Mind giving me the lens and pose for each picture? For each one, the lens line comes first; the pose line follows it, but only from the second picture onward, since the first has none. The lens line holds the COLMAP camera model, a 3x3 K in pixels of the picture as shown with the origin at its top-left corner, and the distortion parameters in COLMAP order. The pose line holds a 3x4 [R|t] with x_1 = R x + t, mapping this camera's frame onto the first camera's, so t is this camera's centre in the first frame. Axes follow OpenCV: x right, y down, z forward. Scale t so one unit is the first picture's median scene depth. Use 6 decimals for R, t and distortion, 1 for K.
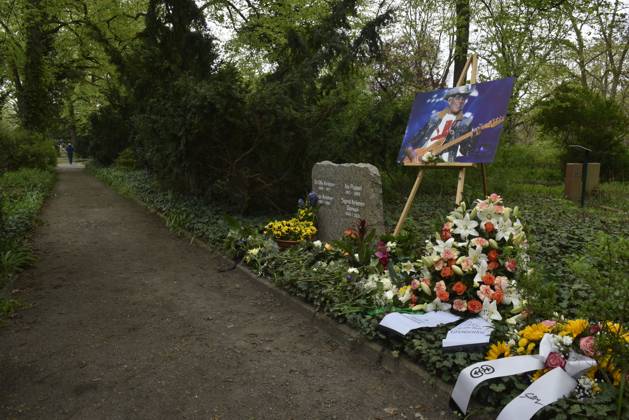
lens RADIAL K [[438.0, 0, 314.5], [0, 438.0, 210.0], [0, 0, 1]] dist [-0.045675, -0.002836]
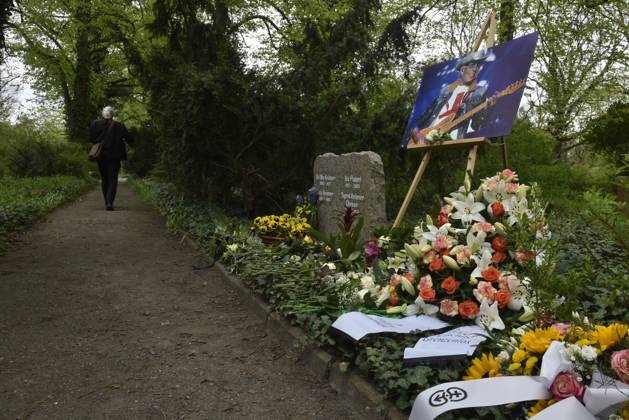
lens RADIAL K [[438.0, 0, 314.5], [0, 438.0, 210.0], [0, 0, 1]] dist [-0.045675, -0.002836]
pose [[0.994828, 0.028698, -0.097440, 0.138858], [-0.033778, 0.998133, -0.050897, 0.078764], [0.095798, 0.053925, 0.993939, 0.191473]]
